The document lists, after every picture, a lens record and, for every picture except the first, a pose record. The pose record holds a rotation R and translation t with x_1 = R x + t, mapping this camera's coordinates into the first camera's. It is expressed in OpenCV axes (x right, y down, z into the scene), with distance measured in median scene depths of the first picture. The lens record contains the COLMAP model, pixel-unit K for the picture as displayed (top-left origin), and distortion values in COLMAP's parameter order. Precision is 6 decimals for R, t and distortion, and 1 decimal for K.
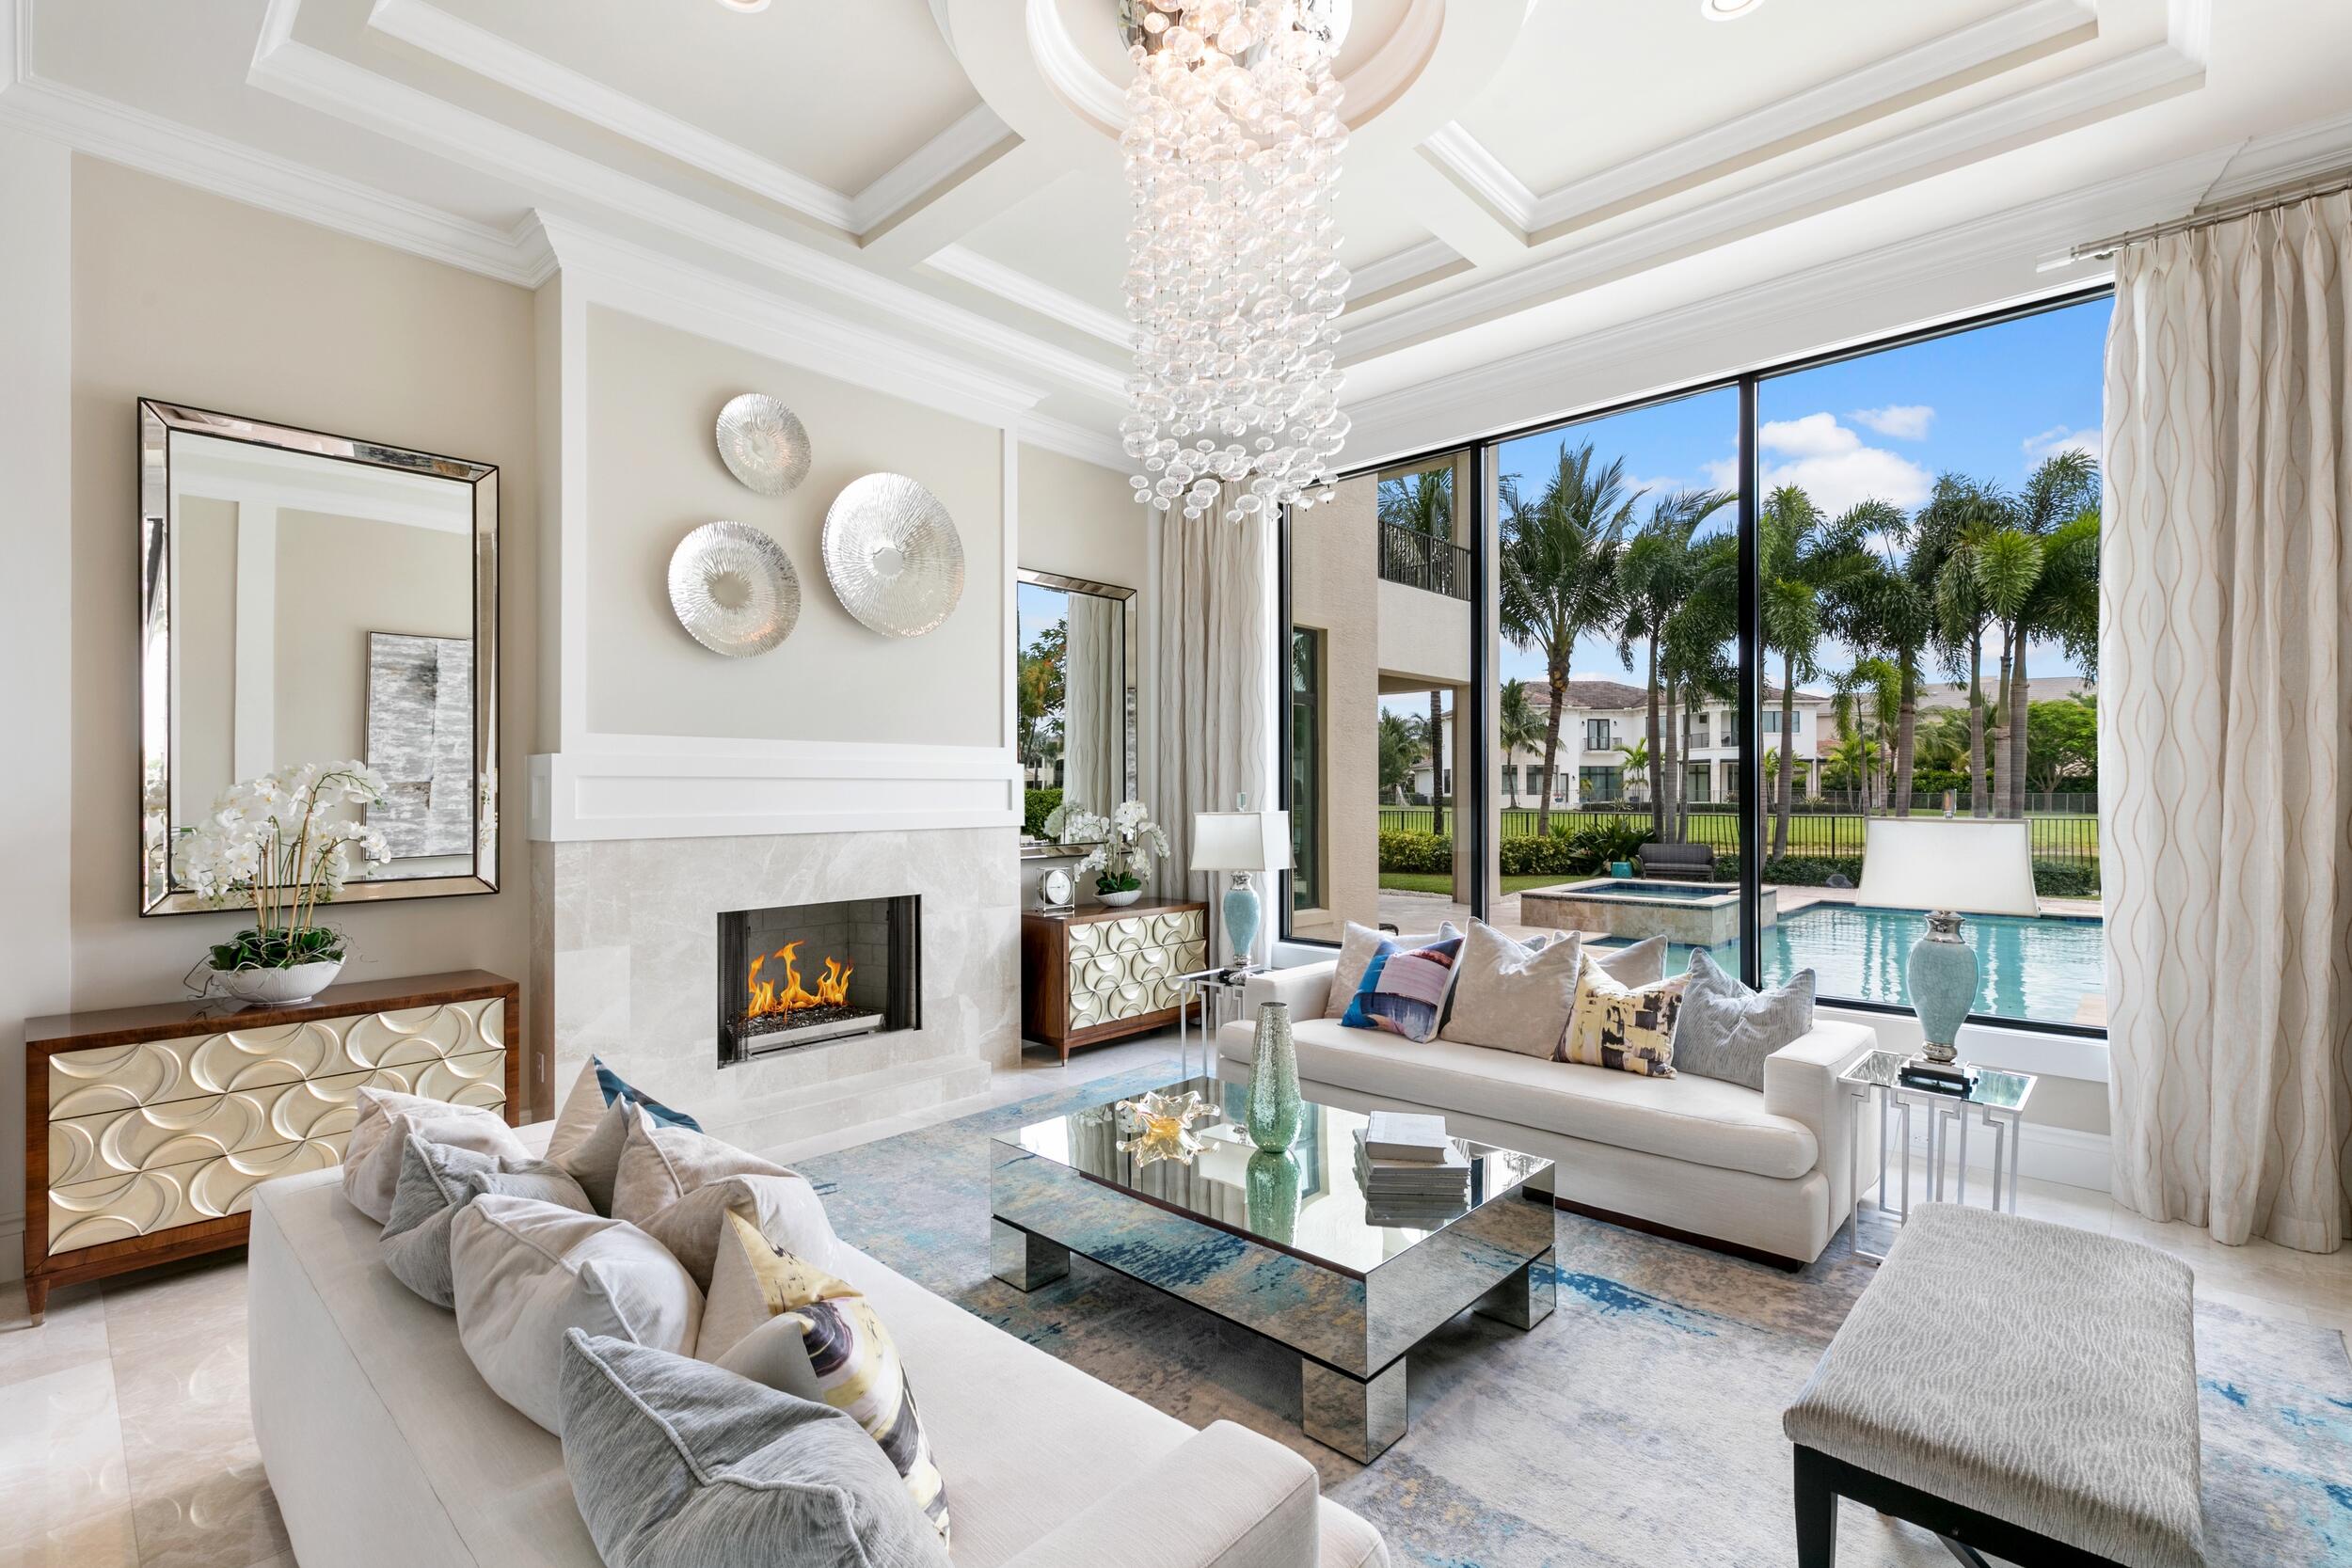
lens RADIAL K [[1057.8, 0, 1173.5], [0, 1057.8, 792.7], [0, 0, 1]] dist [-0.000214, -0.000125]
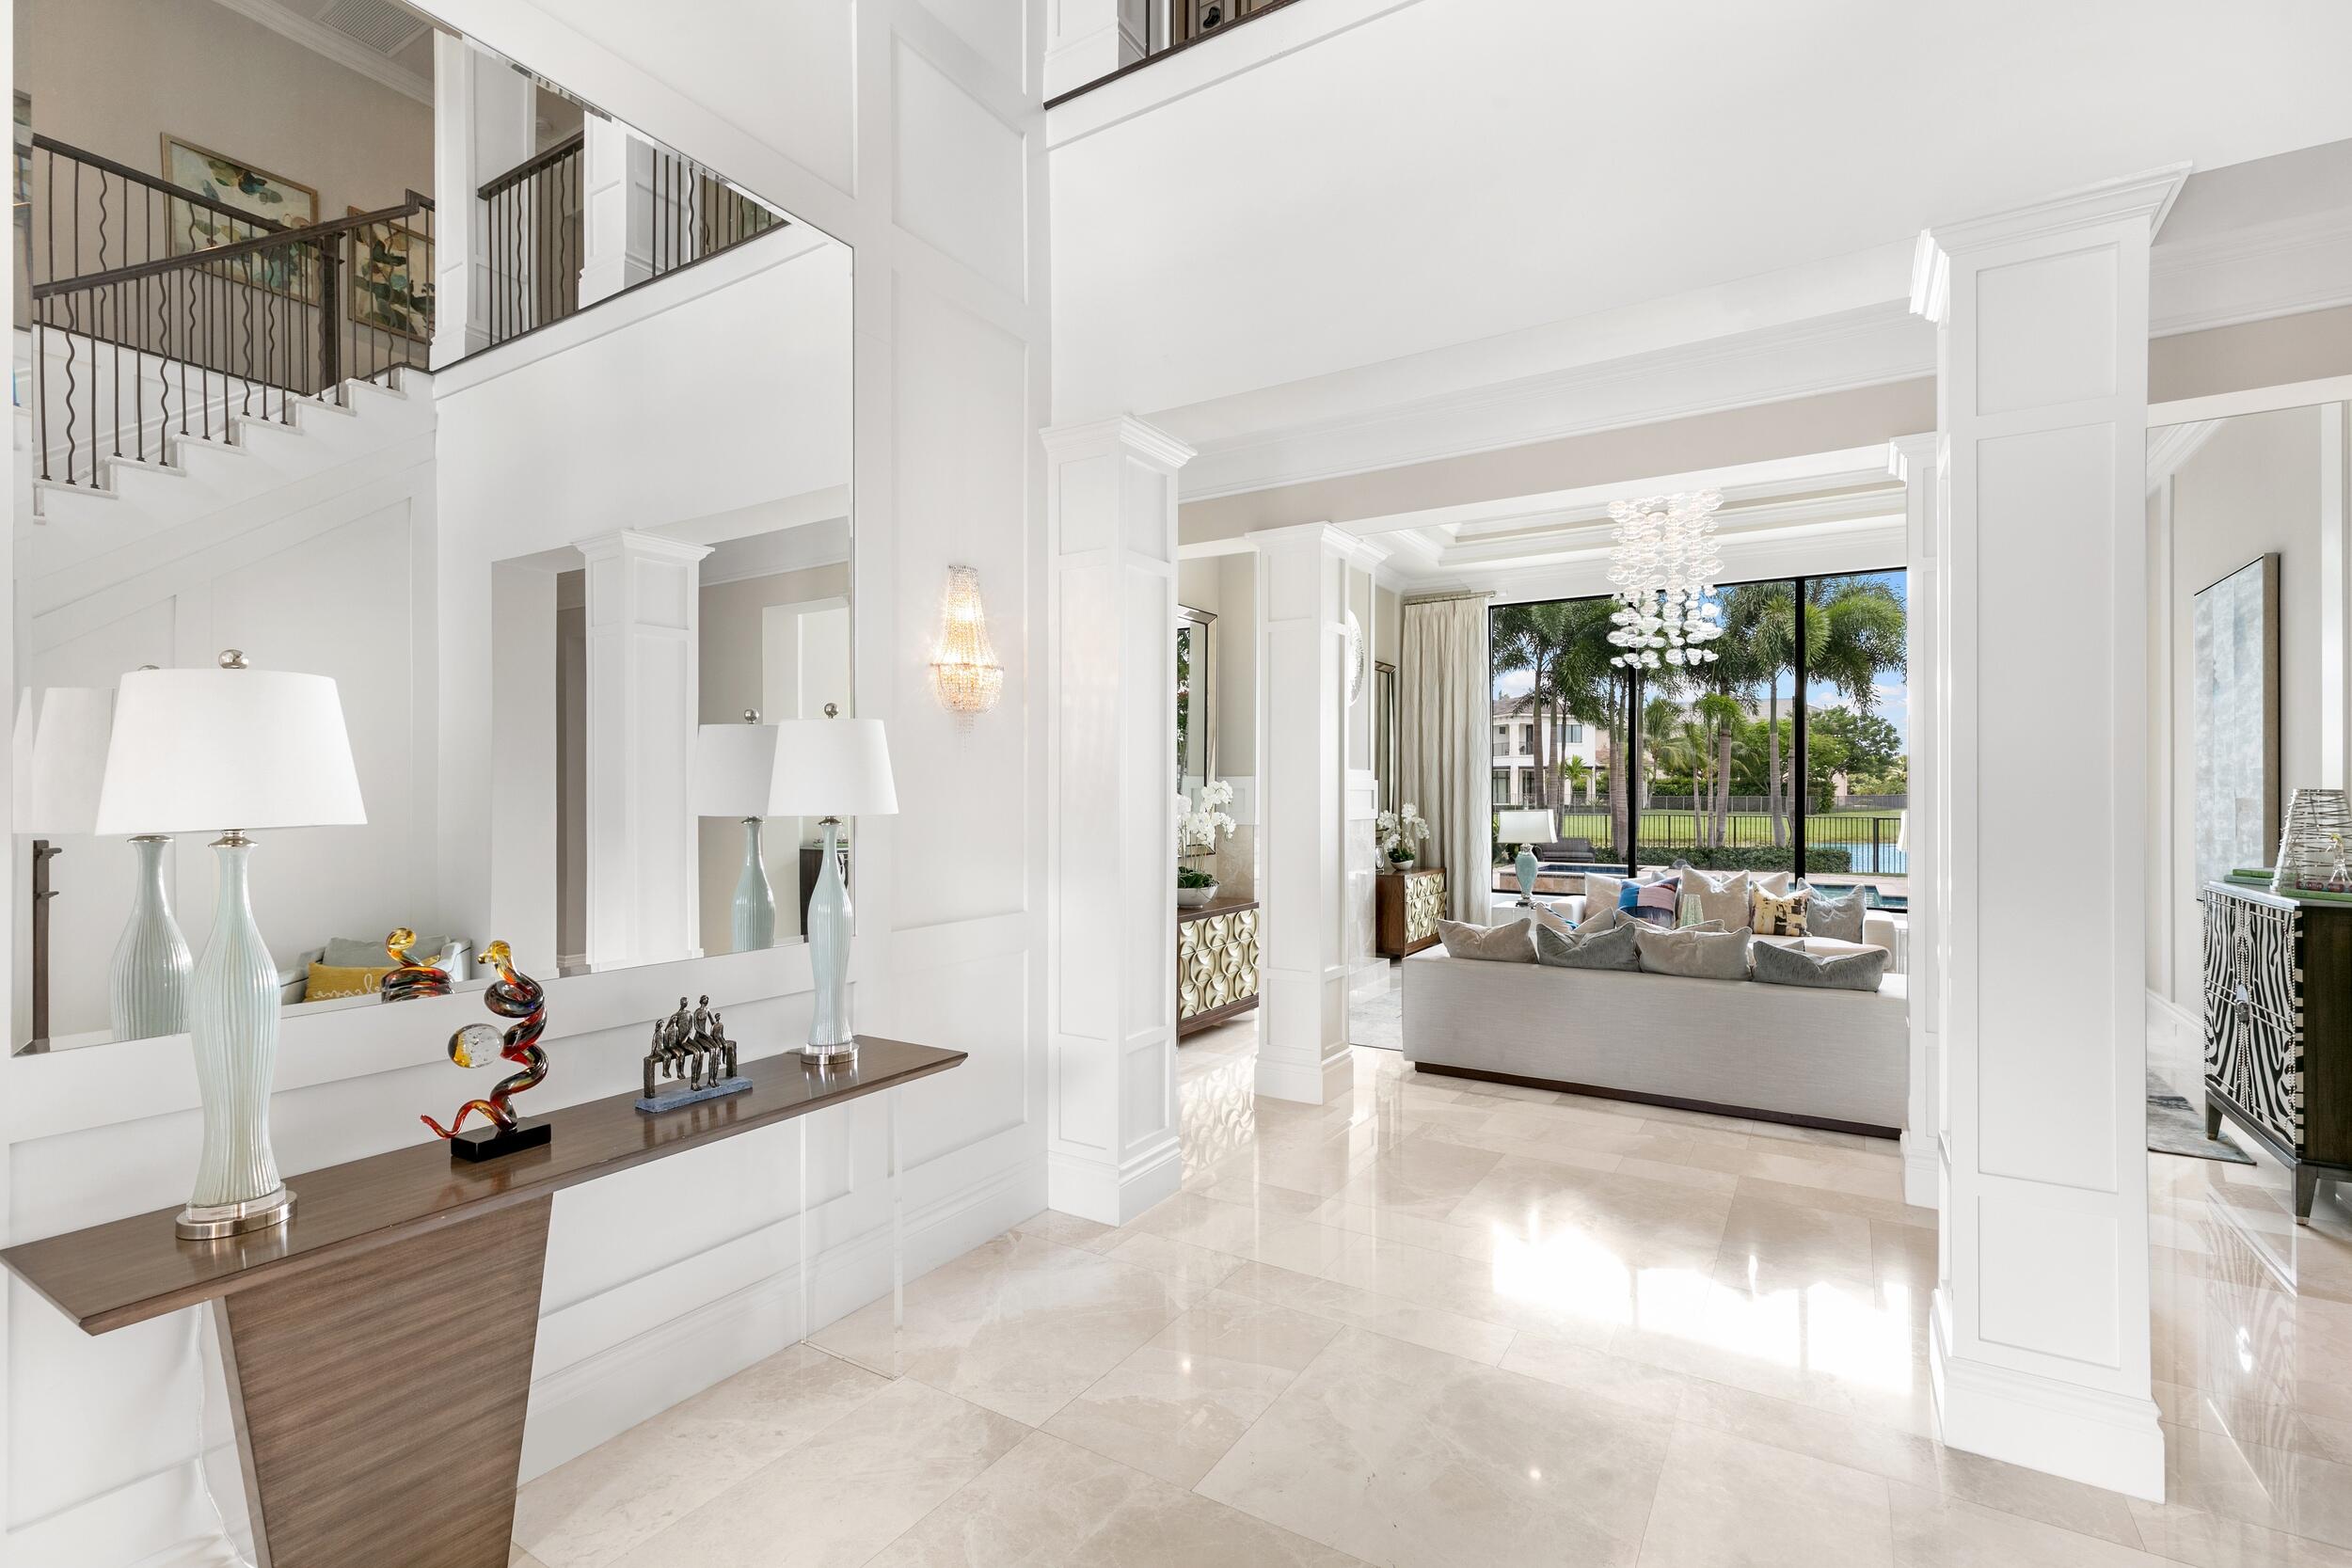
lens RADIAL K [[1057.8, 0, 1173.5], [0, 1057.8, 792.7], [0, 0, 1]] dist [-0.000214, -0.000125]
pose [[0.982739, 0.004200, 0.184947, -0.679391], [-0.003987, 0.999991, -0.001522, -0.004353], [-0.184952, 0.000758, 0.982747, -0.485586]]
